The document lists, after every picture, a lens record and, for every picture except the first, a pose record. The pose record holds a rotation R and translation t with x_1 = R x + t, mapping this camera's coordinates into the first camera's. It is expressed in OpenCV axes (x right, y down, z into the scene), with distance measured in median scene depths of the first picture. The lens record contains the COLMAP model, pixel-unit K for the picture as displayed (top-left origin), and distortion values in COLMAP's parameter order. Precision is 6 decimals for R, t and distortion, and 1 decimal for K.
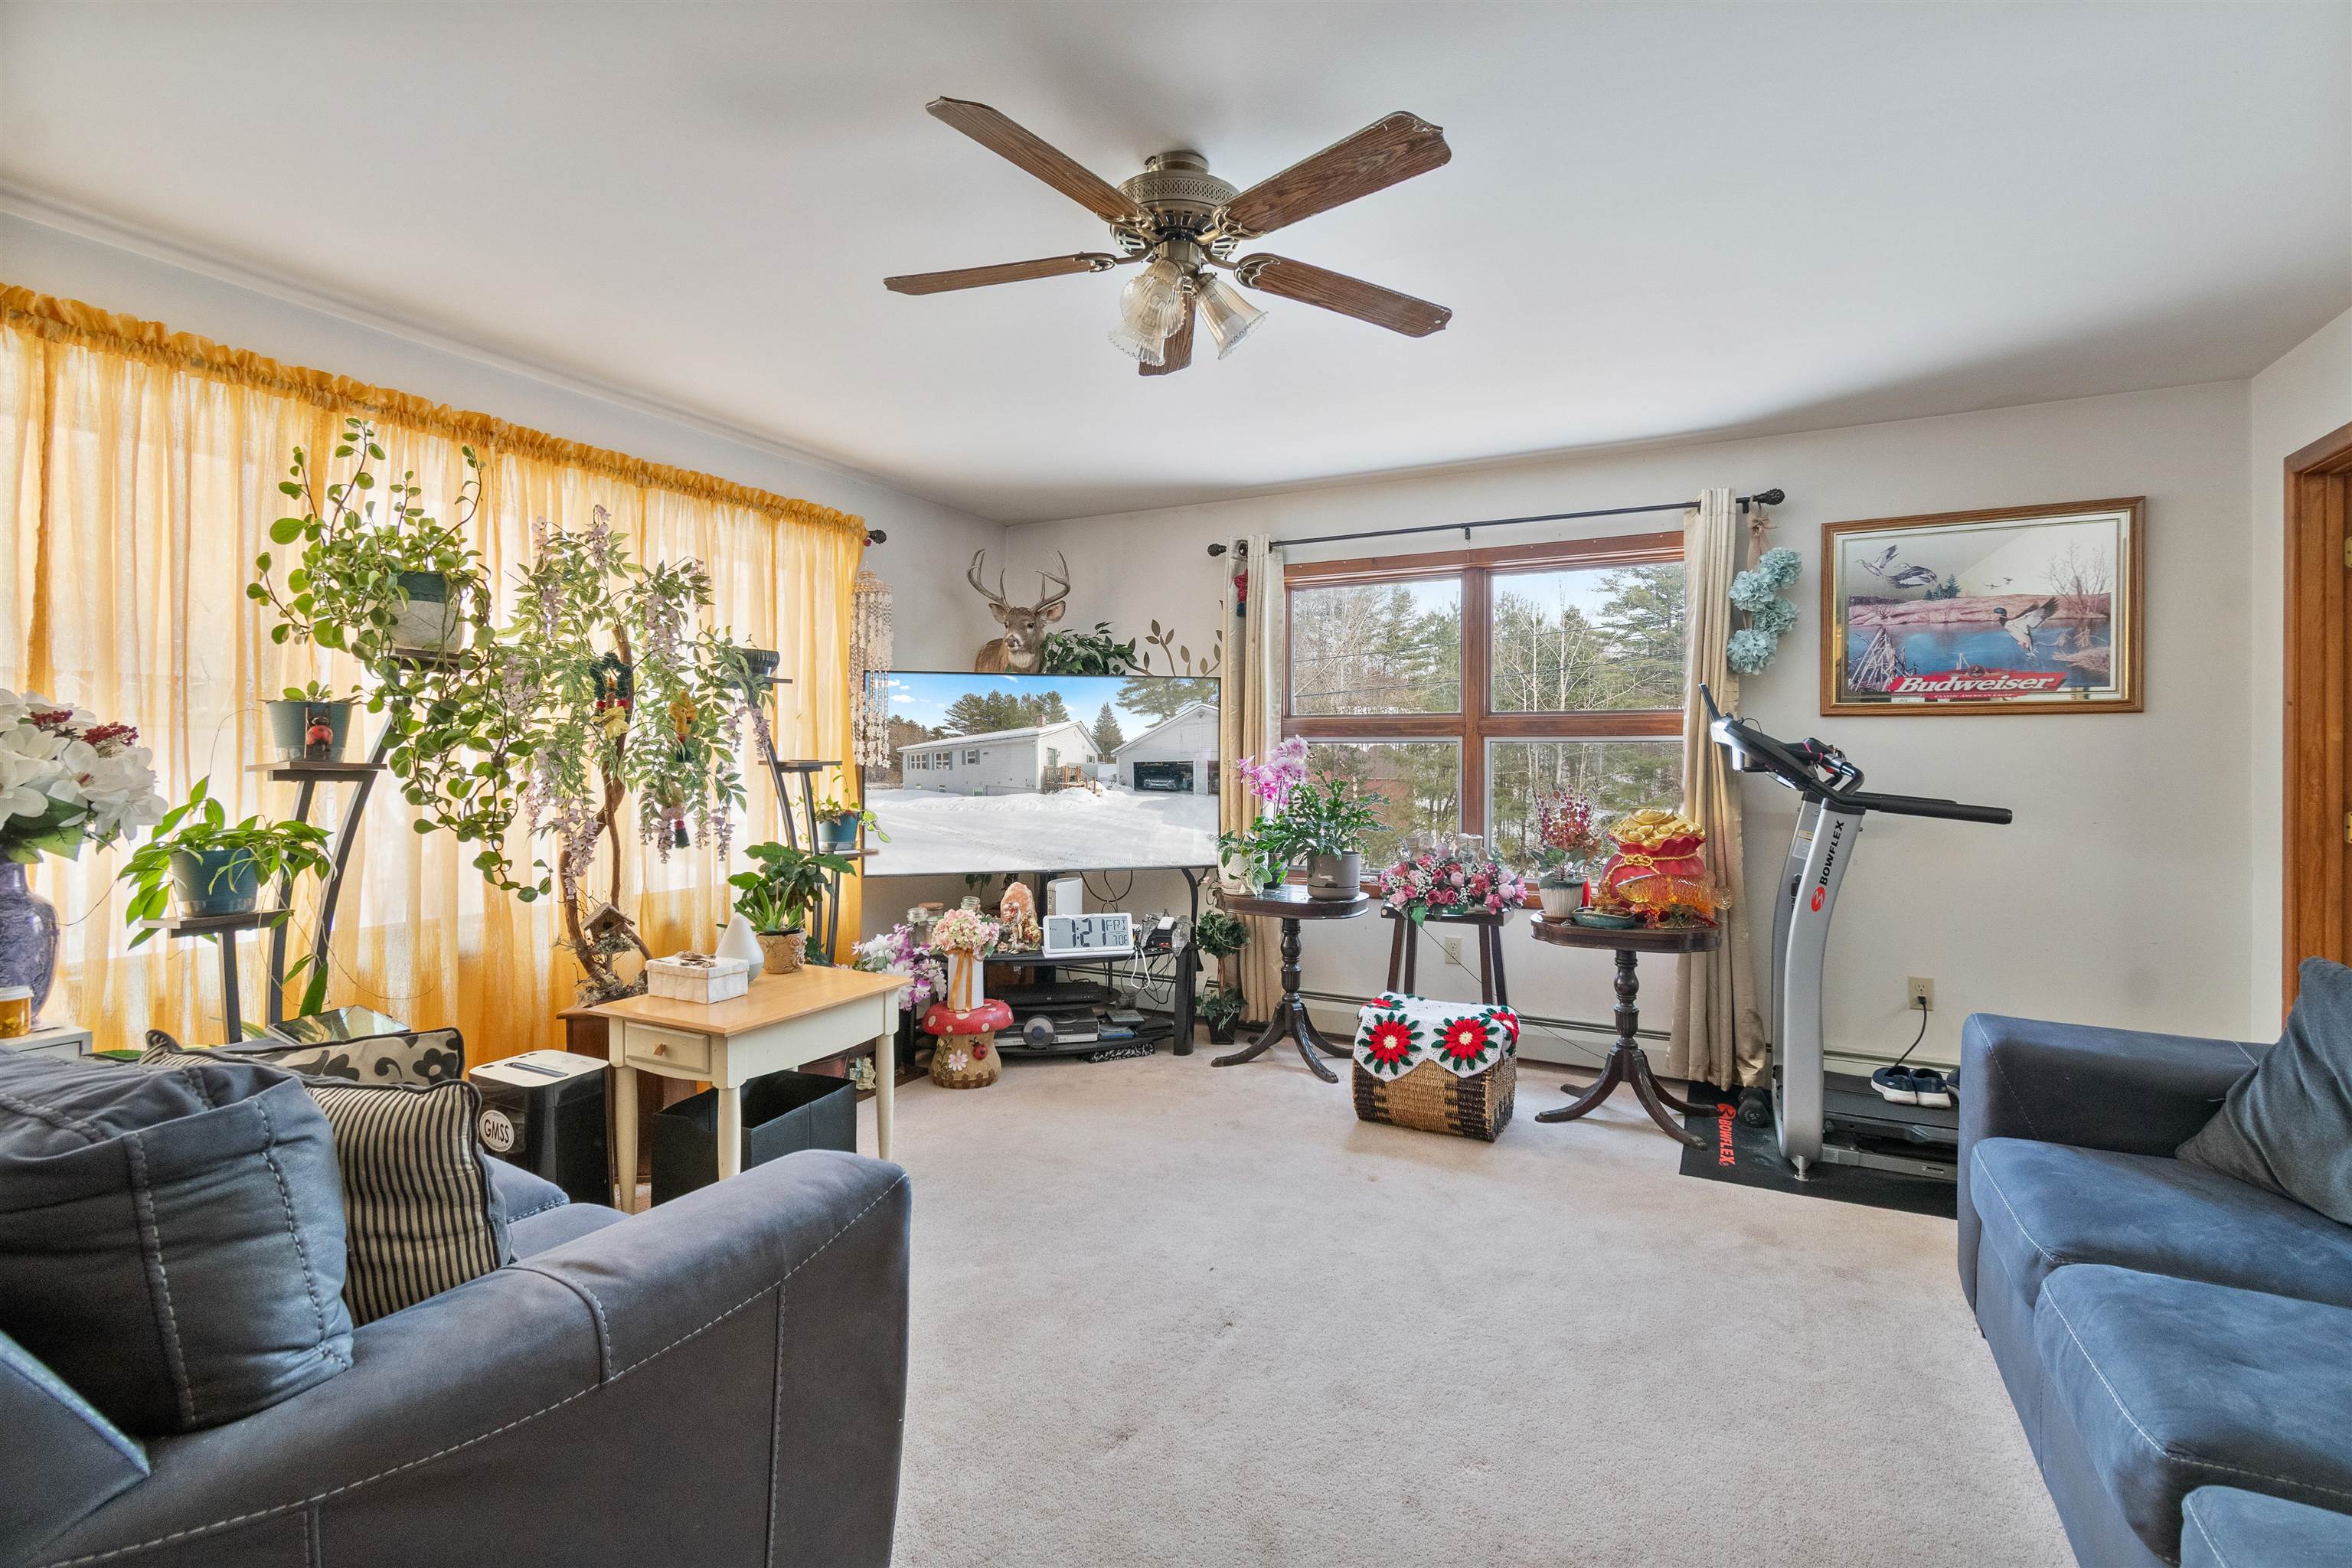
lens RADIAL K [[1041.1, 0, 1178.9], [0, 1041.1, 764.0], [0, 0, 1]] dist [0.005399, -0.002079]
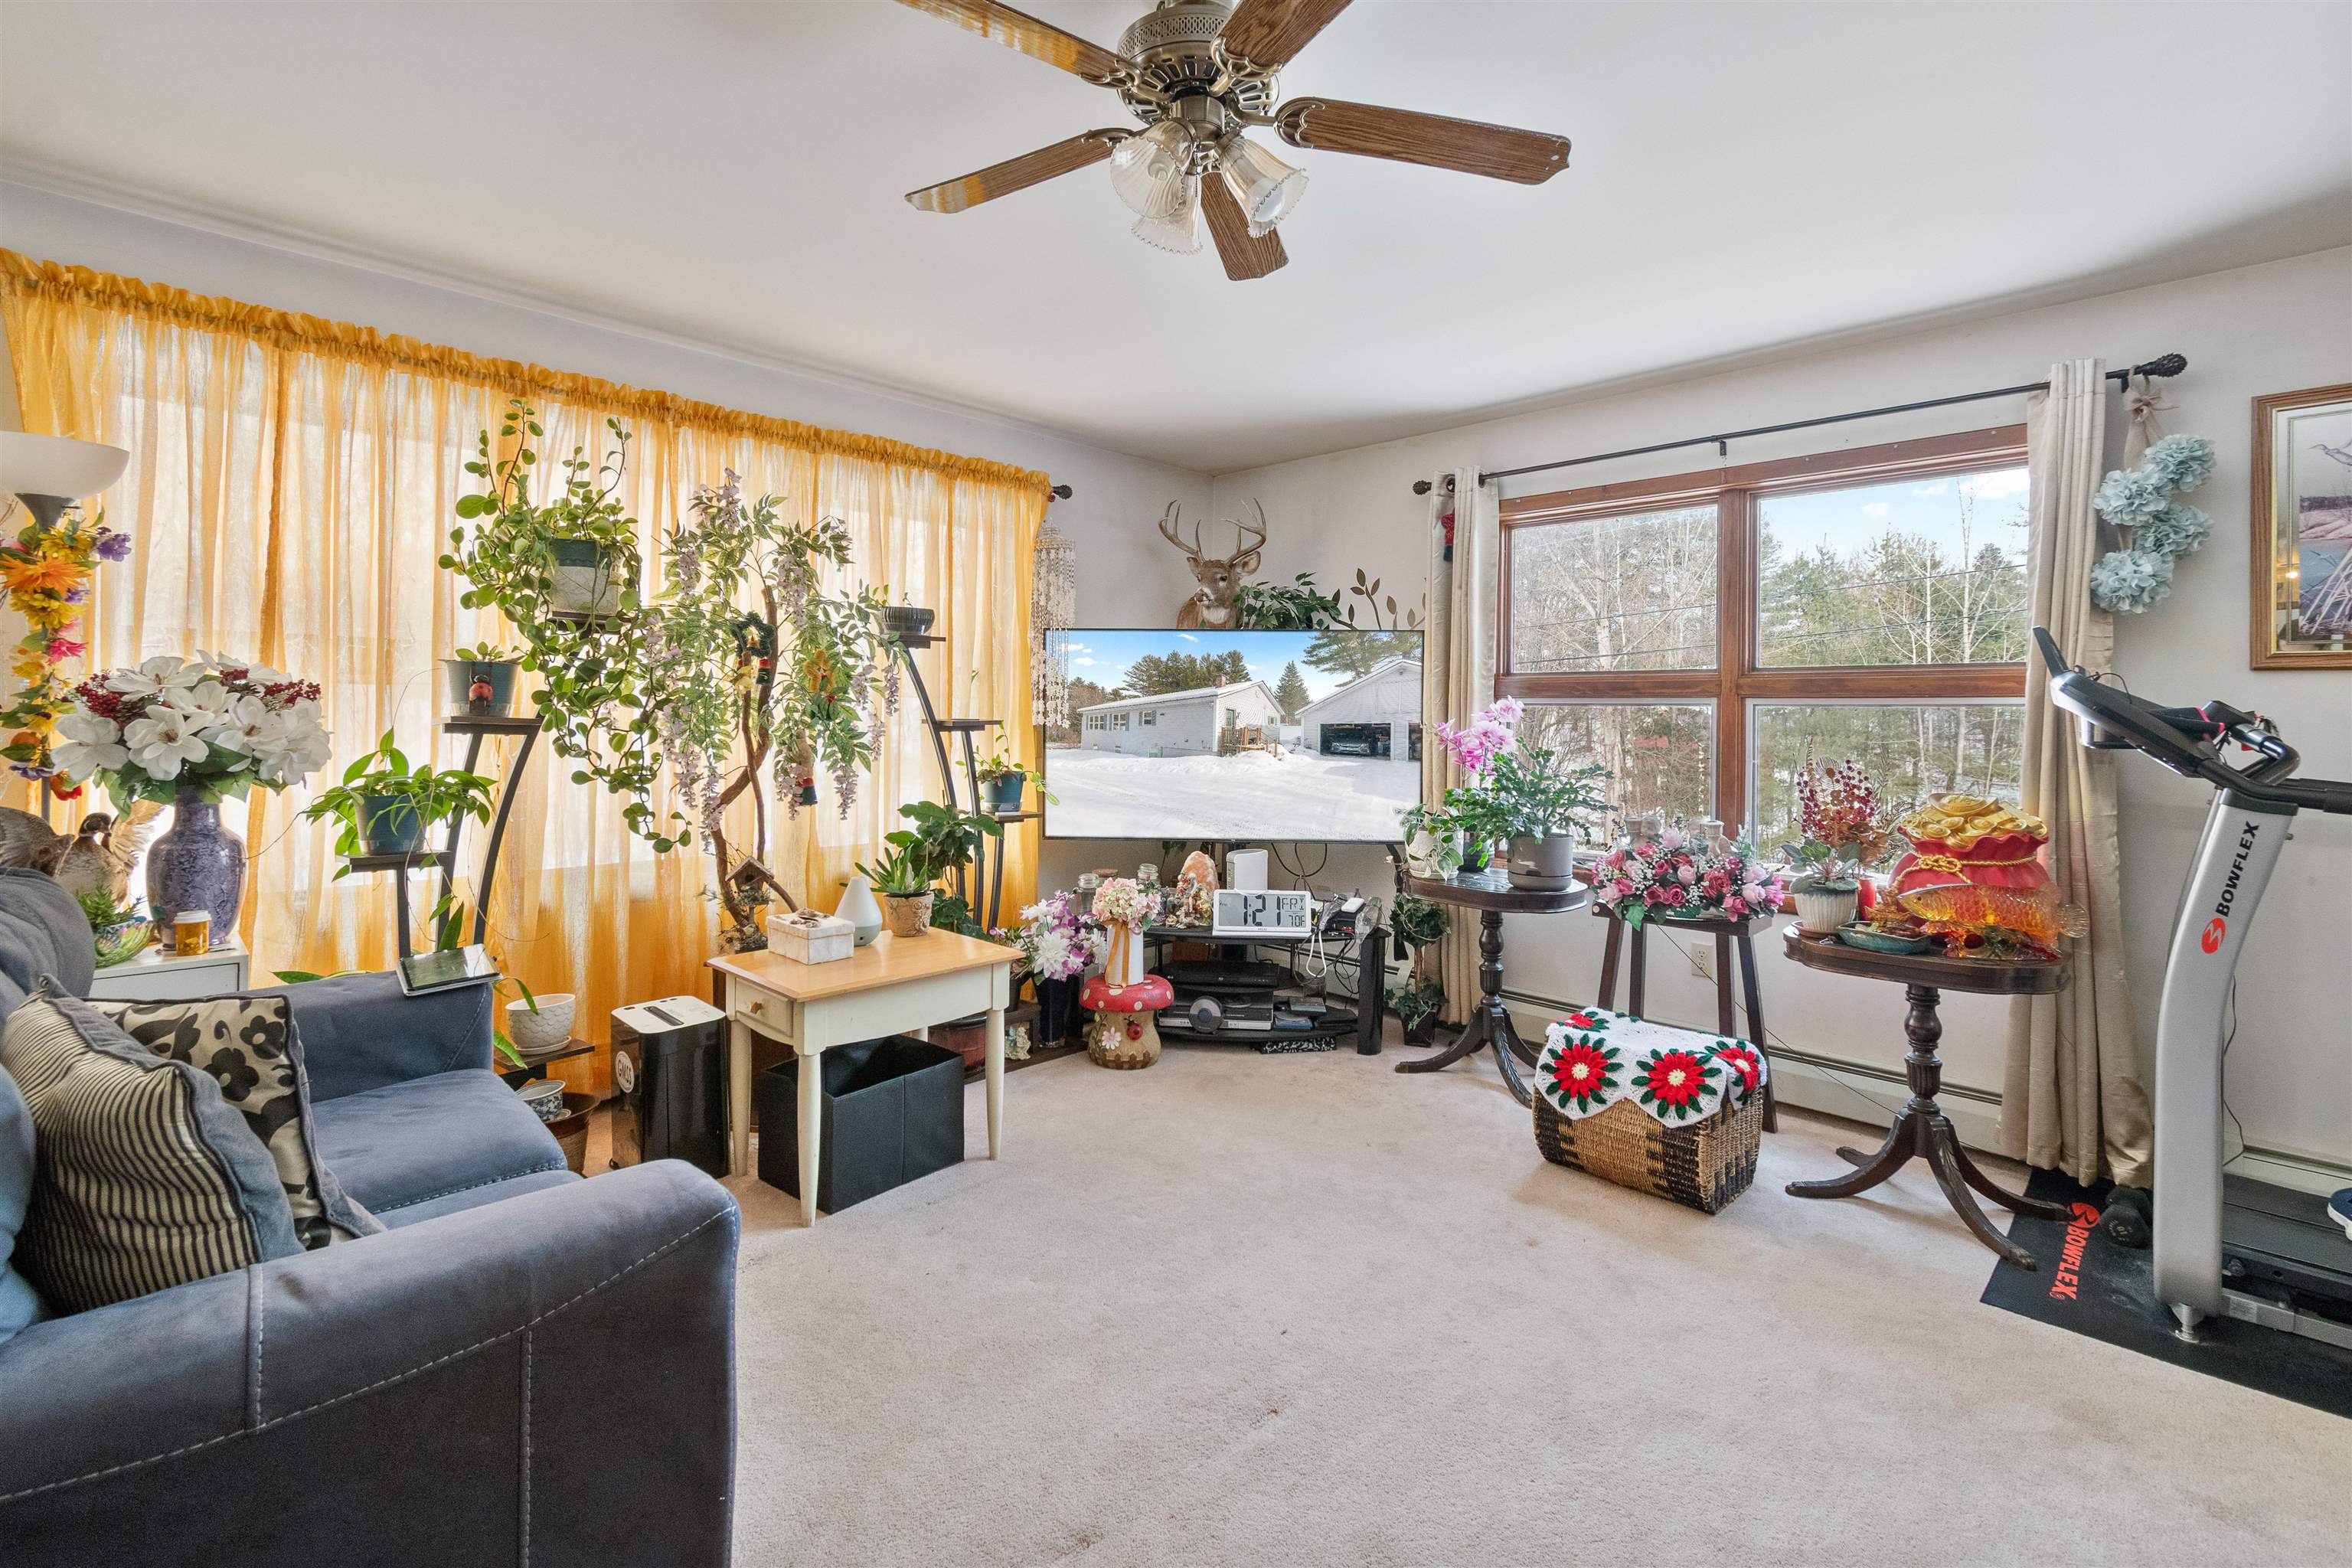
lens RADIAL K [[1041.1, 0, 1195.3], [0, 1041.1, 715.0], [0, 0, 1]] dist [0.005399, -0.002079]
pose [[0.956895, 0.008317, -0.290314, 0.154044], [-0.011251, 0.999901, -0.008441, -0.001895], [0.290215, 0.011344, 0.956894, 0.132301]]
